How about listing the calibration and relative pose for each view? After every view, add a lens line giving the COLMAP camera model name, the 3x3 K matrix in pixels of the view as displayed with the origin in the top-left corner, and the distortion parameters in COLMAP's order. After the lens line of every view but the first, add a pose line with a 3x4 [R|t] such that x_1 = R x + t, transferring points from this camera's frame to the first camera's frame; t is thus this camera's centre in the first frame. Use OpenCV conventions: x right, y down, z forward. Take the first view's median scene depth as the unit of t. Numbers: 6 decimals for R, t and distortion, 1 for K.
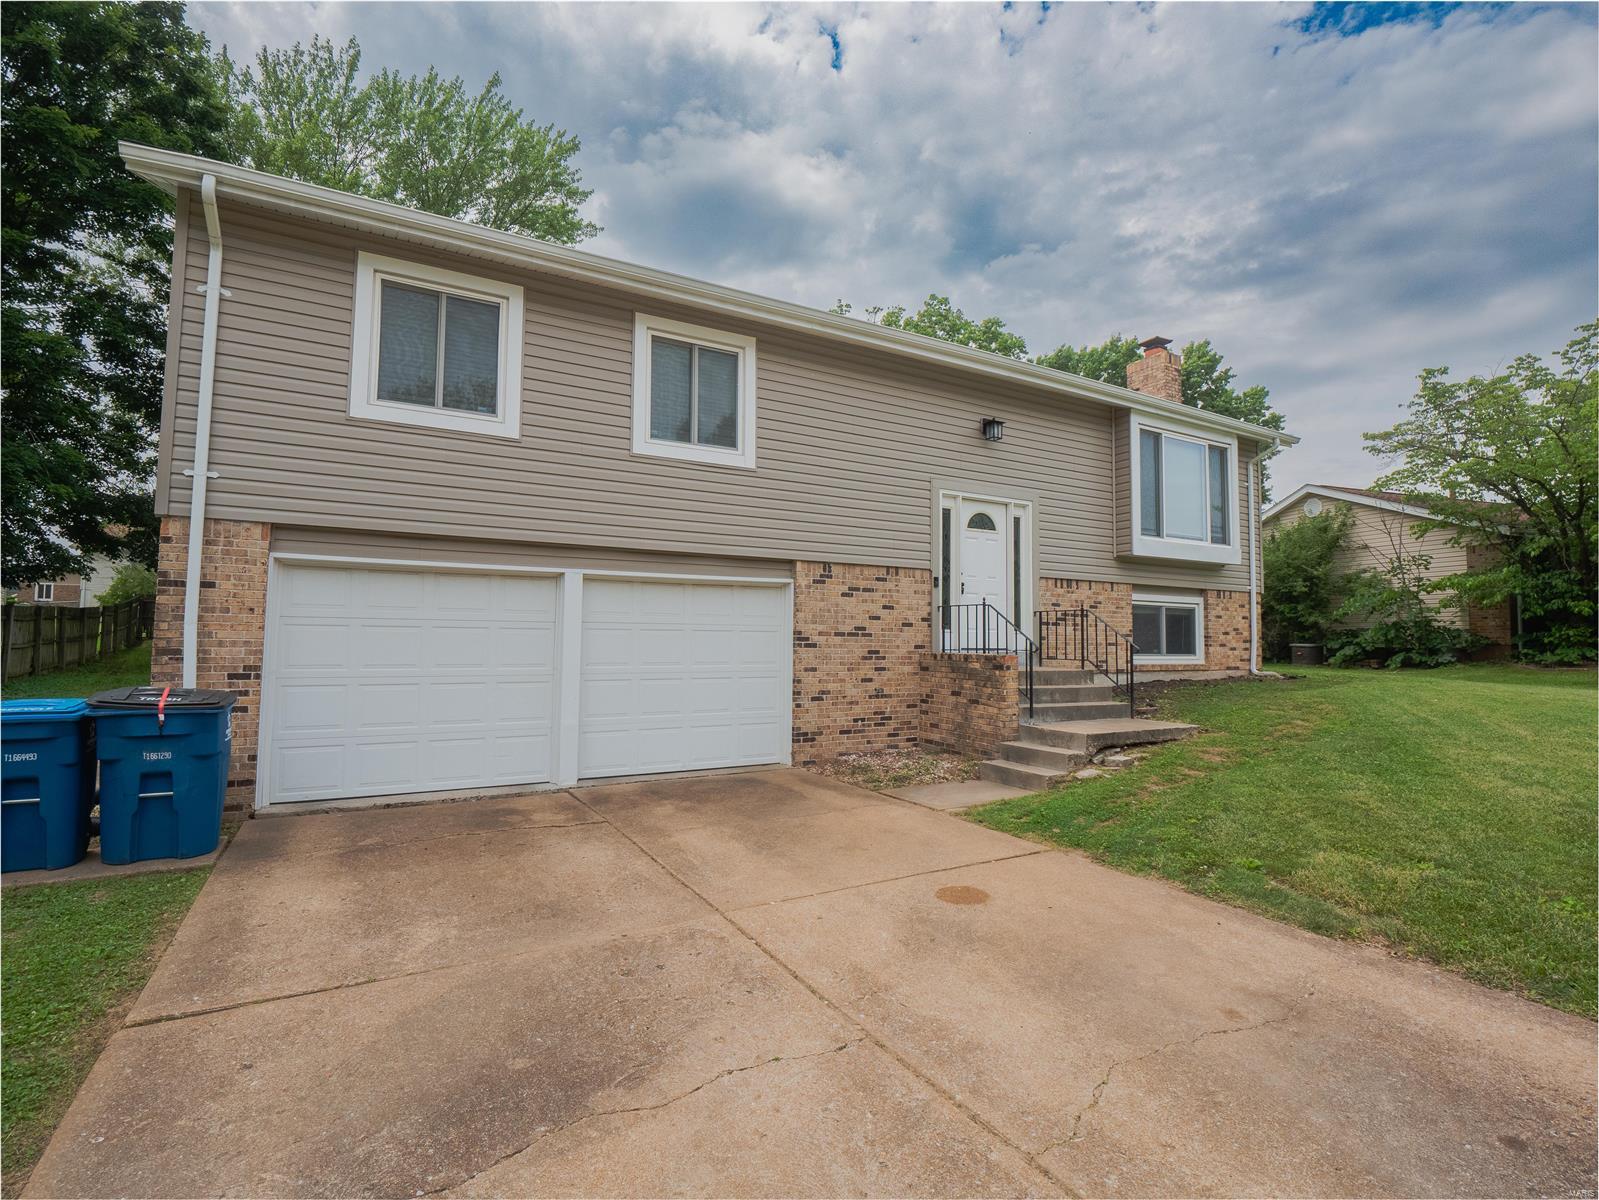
lens RADIAL K [[764.3, 0, 808.6], [0, 764.3, 600.6], [0, 0, 1]] dist [-0.010996, -0.002296]
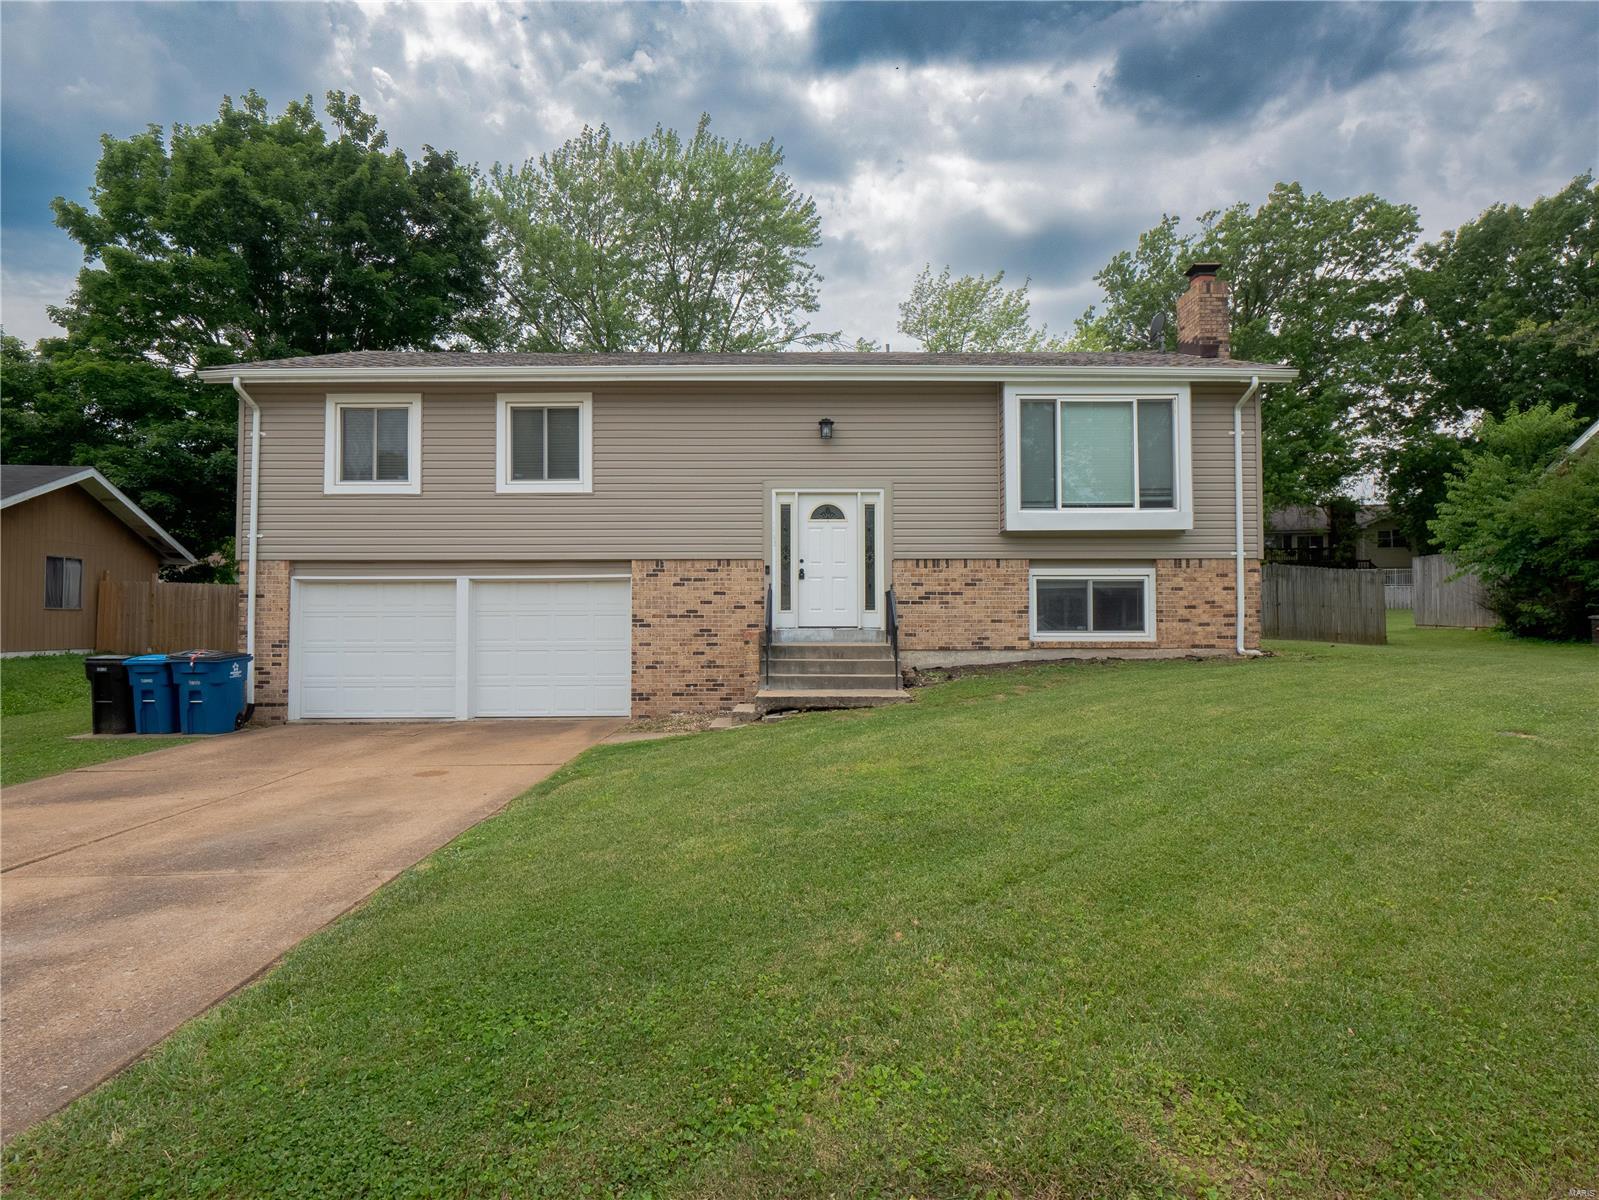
lens RADIAL K [[836.6, 0, 810.7], [0, 836.6, 602.6], [0, 0, 1]] dist [-0.001739, -0.002502]
pose [[0.876657, -0.023397, -0.480547, 0.893266], [0.037341, 0.999113, 0.019476, 0.003330], [0.479665, -0.035018, 0.876753, -0.089716]]
